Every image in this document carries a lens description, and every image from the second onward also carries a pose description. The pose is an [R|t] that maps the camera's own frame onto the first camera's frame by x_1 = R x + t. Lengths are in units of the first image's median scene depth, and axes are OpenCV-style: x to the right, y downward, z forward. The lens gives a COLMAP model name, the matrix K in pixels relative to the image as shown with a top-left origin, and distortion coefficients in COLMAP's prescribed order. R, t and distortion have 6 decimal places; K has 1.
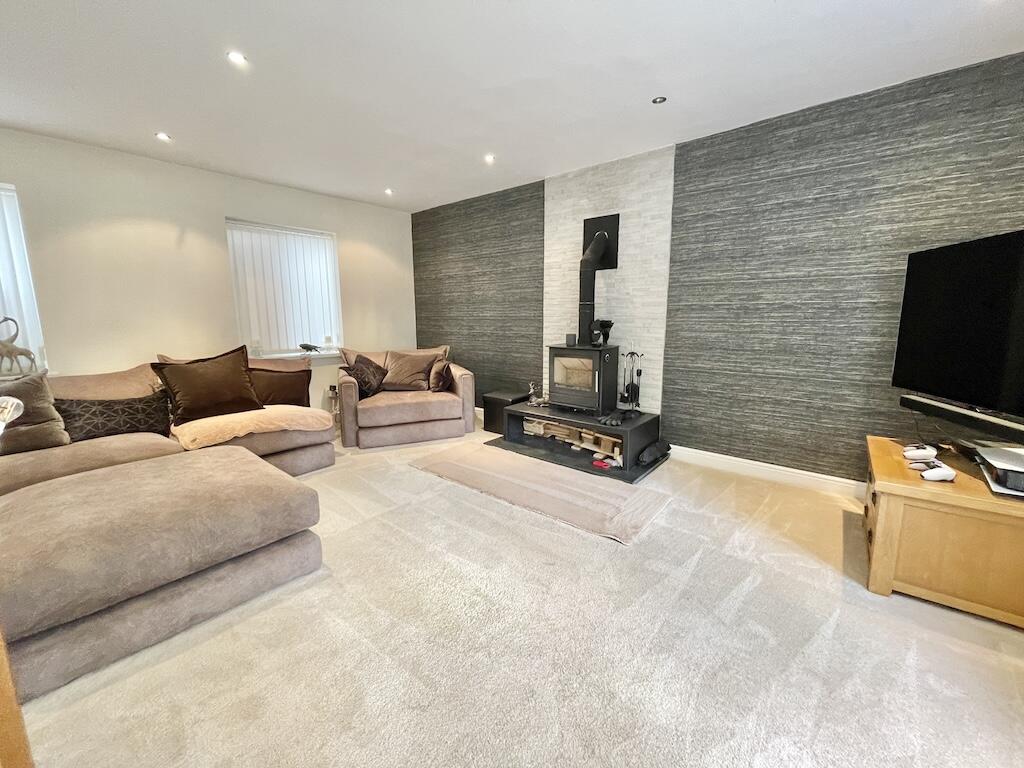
lens RADIAL K [[410.2, 0, 510.9], [0, 410.2, 378.4], [0, 0, 1]] dist [-0.000936, -0.000035]
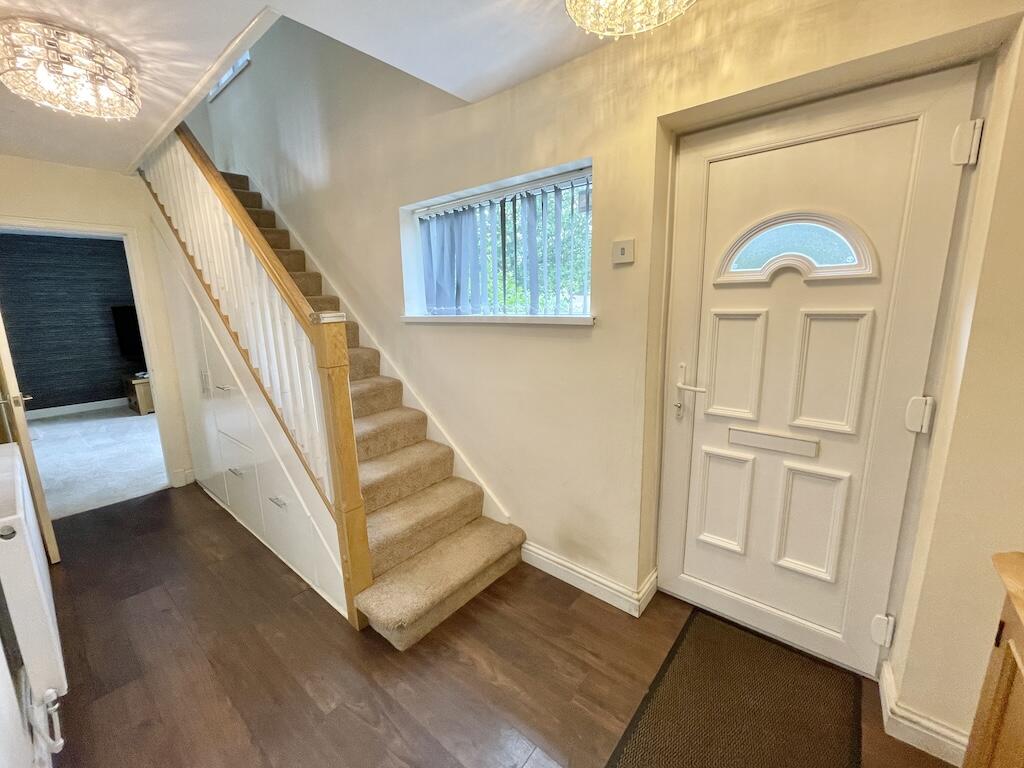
lens RADIAL K [[410.2, 0, 510.7], [0, 410.2, 382.2], [0, 0, 1]] dist [-0.000936, -0.000035]
pose [[-0.002944, -0.184132, 0.982897, -1.197848], [0.170508, 0.968415, 0.181929, 0.091630], [-0.985352, 0.168128, 0.028545, -1.068970]]
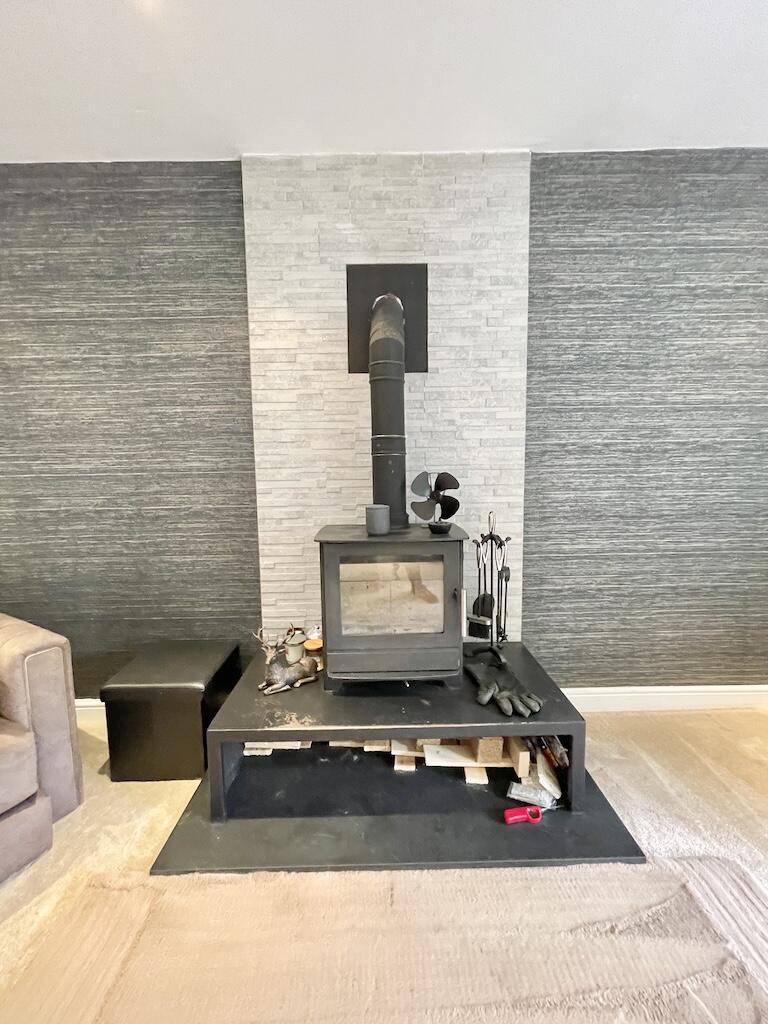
lens RADIAL K [[410.2, 0, 384.5], [0, 410.2, 508.1], [0, 0, 1]] dist [-0.000936, -0.000035]
pose [[0.765200, -0.066706, 0.640328, -0.124604], [0.110305, 0.993494, -0.028319, -0.098015], [-0.634273, 0.092301, 0.767580, 0.700451]]
